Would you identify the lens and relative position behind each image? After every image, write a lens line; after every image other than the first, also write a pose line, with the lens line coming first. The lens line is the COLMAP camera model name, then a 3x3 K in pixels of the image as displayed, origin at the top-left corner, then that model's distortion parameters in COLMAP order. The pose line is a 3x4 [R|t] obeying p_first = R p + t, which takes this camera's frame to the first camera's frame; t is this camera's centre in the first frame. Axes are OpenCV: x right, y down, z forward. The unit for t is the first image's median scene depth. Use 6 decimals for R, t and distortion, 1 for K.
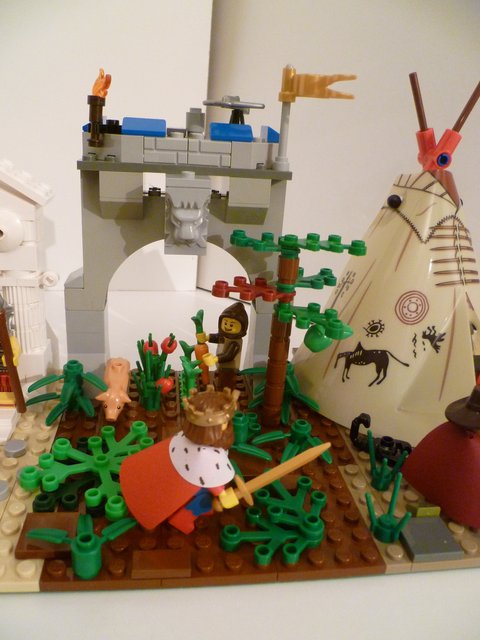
lens RADIAL K [[541.2, 0, 240.0], [0, 541.2, 320.0], [0, 0, 1]] dist [-0.062722, 0.002201]
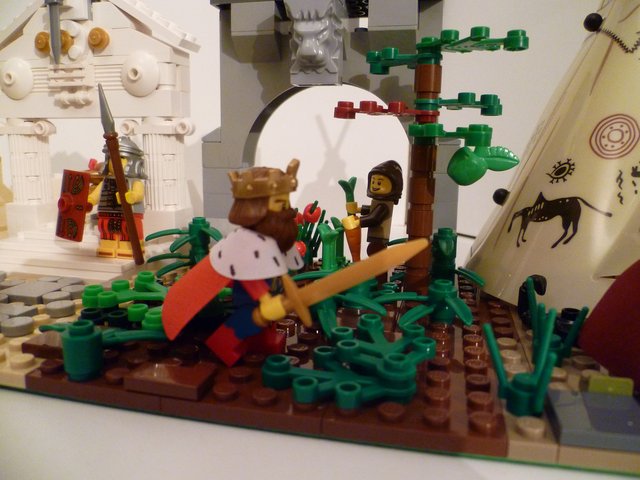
lens RADIAL K [[533.6, 0, 320.0], [0, 533.6, 240.0], [0, 0, 1]] dist [-0.060670, 0.002081]
pose [[0.932162, 0.009641, -0.361913, 0.214304], [-0.077813, 0.981618, -0.174271, 0.268041], [0.353581, 0.190610, 0.915778, 0.266813]]
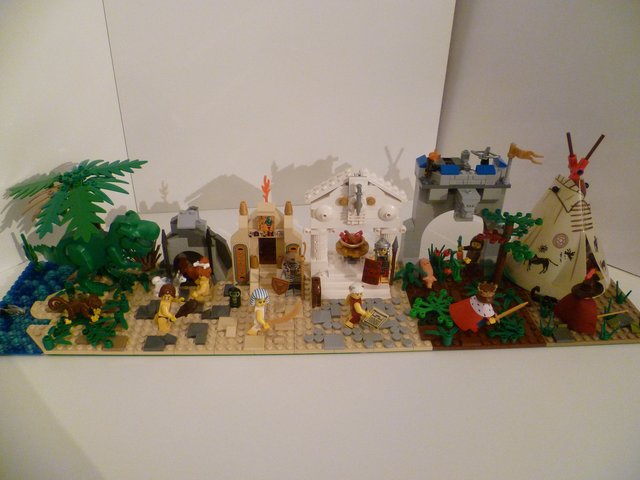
lens RADIAL K [[556.1, 0, 320.0], [0, 556.1, 240.0], [0, 0, 1]] dist [-0.044743, 0.002484]
pose [[0.995496, -0.004223, -0.094714, -0.491981], [0.022152, 0.981716, 0.189060, -0.506489], [0.092184, -0.190306, 0.977387, -1.429871]]
